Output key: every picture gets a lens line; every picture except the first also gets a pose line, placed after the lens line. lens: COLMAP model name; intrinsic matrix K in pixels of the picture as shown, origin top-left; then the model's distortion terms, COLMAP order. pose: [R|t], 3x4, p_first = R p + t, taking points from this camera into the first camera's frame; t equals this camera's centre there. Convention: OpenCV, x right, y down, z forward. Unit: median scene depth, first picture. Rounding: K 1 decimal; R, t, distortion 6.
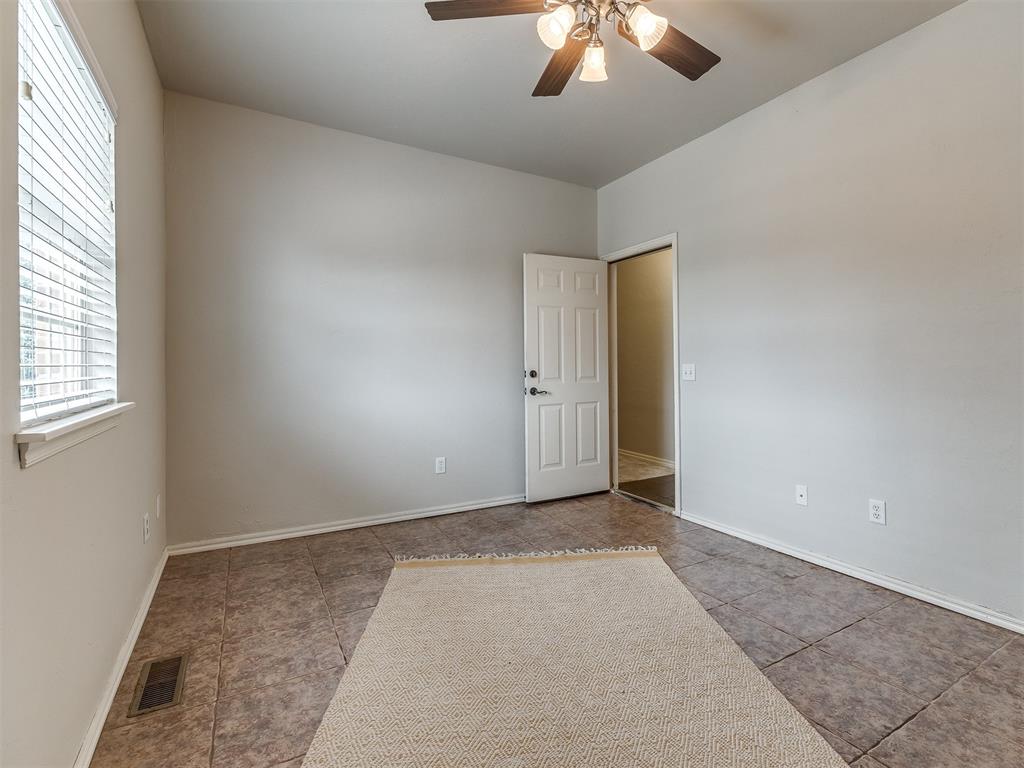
lens RADIAL K [[496.4, 0, 521.3], [0, 496.4, 387.0], [0, 0, 1]] dist [0.000483, 0.000057]
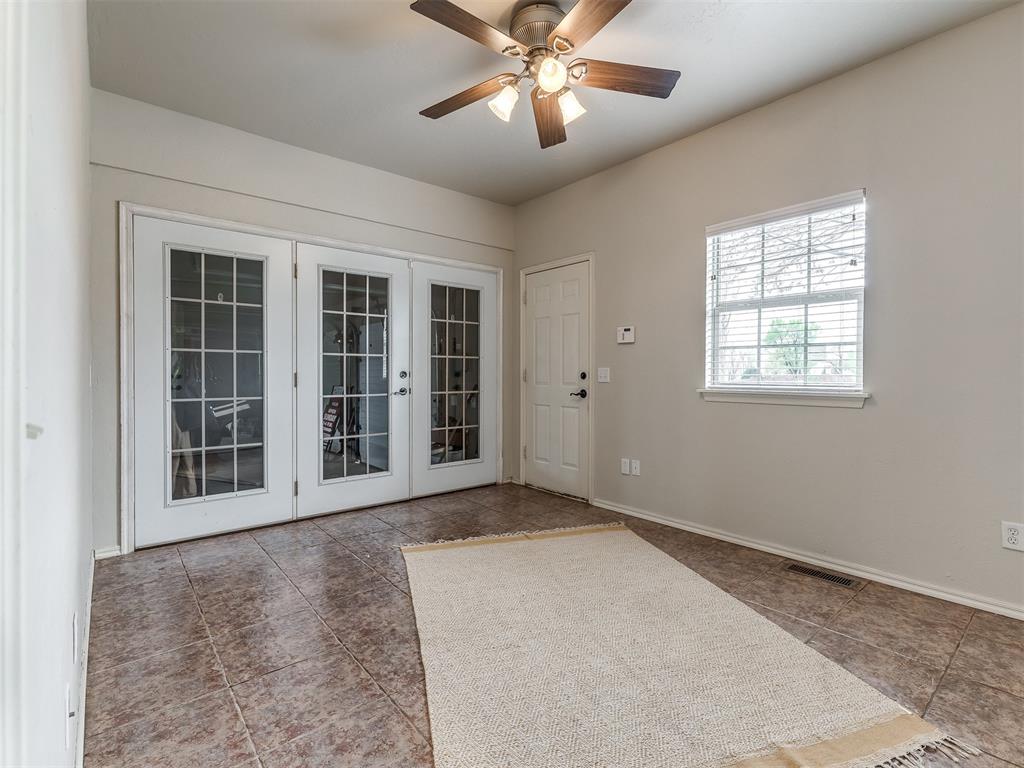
lens RADIAL K [[496.4, 0, 521.3], [0, 496.4, 387.0], [0, 0, 1]] dist [0.000483, 0.000057]
pose [[-0.978229, 0.008864, -0.207338, 0.431186], [-0.006017, 0.997456, 0.071032, -0.078066], [0.207440, 0.070733, -0.975687, 2.000504]]
